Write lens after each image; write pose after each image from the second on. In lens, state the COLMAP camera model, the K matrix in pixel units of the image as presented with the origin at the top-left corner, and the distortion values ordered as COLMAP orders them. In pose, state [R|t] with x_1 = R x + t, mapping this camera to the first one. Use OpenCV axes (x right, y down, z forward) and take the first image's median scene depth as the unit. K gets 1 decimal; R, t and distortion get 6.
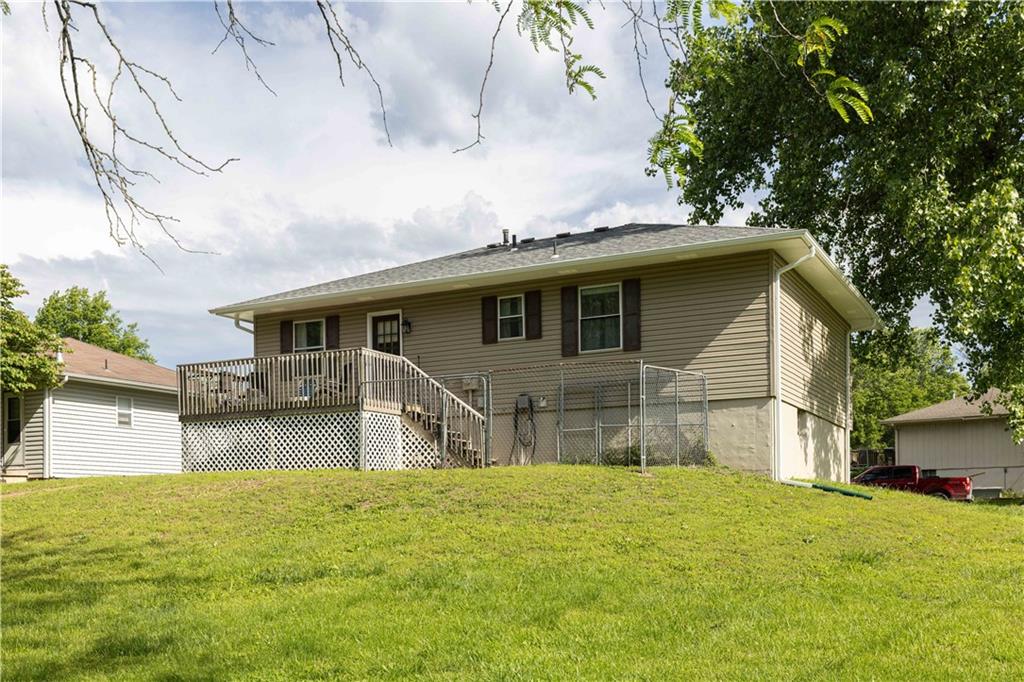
lens RADIAL K [[1031.3, 0, 512.0], [0, 1031.3, 341.0], [0, 0, 1]] dist [-0.004891, -0.004530]
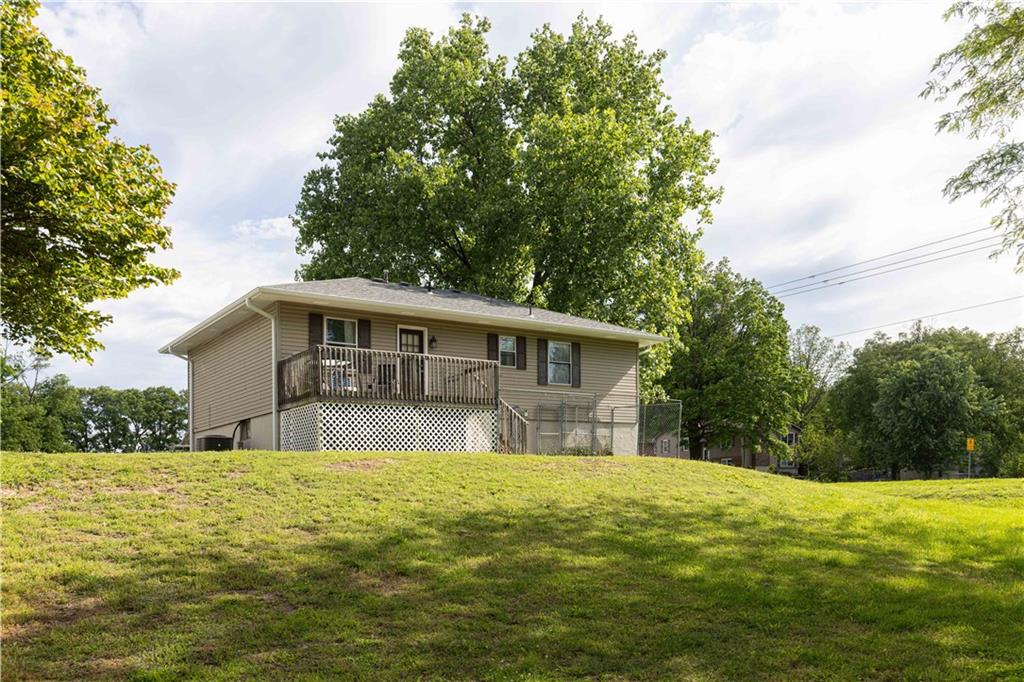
lens RADIAL K [[782.1, 0, 512.0], [0, 782.1, 341.0], [0, 0, 1]] dist [0.004309, 0.002331]
pose [[0.445030, 0.165151, 0.880155, -0.961500], [-0.125265, 0.984665, -0.121424, 0.093984], [-0.886711, -0.056215, 0.458893, 0.501999]]
